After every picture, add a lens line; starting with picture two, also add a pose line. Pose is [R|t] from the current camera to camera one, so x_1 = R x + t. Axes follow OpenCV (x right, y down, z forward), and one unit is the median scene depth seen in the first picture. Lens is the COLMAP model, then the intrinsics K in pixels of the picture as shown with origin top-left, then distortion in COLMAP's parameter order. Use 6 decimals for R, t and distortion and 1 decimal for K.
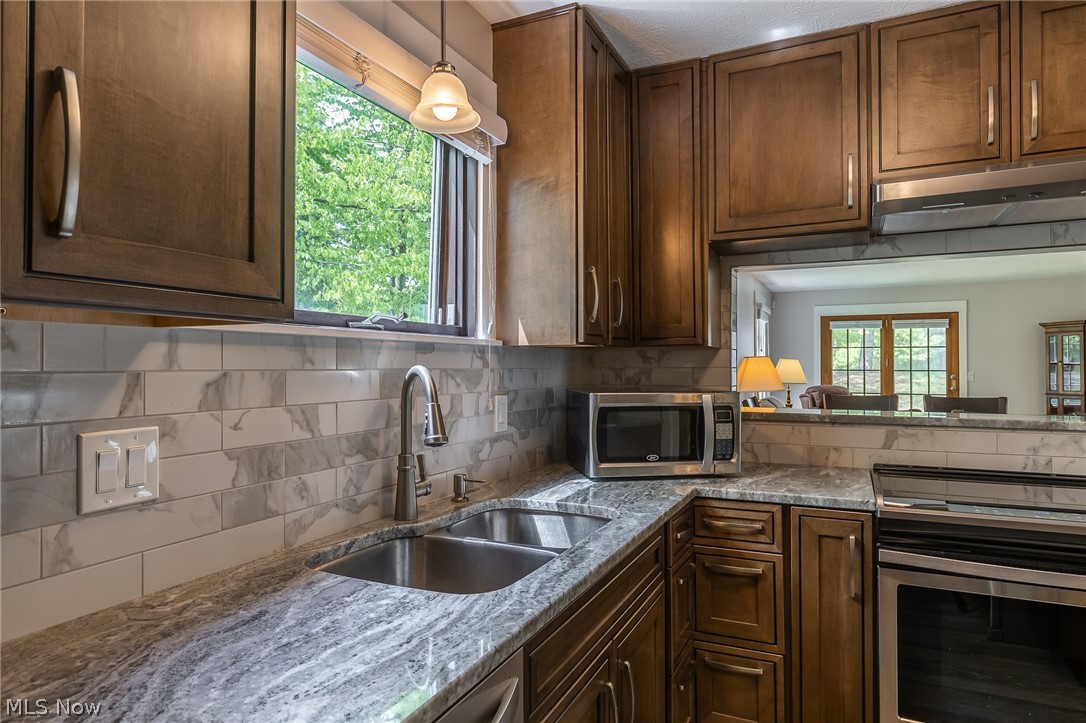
lens RADIAL K [[644.6, 0, 577.1], [0, 644.6, 358.2], [0, 0, 1]] dist [-0.005451, 0.004259]
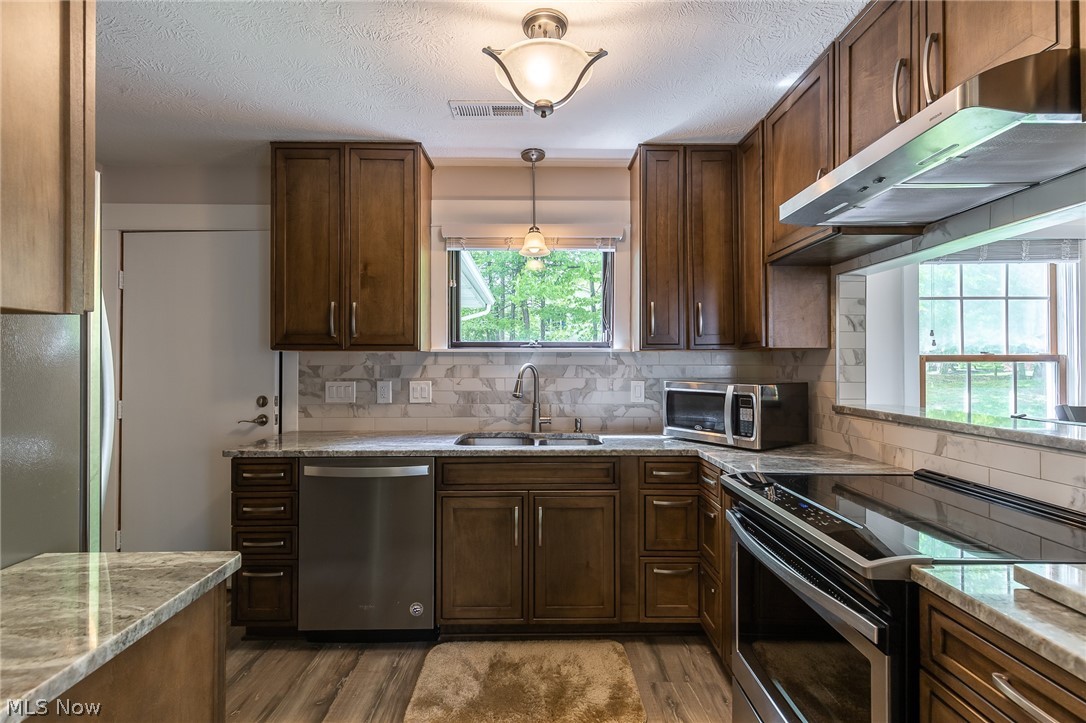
lens RADIAL K [[501.2, 0, 539.9], [0, 501.2, 358.7], [0, 0, 1]] dist [0.007412, -0.002201]
pose [[0.419082, -0.006928, -0.907922, 1.029350], [0.009316, 0.999951, -0.003330, 0.000982], [0.907901, -0.007063, 0.419126, 0.218600]]
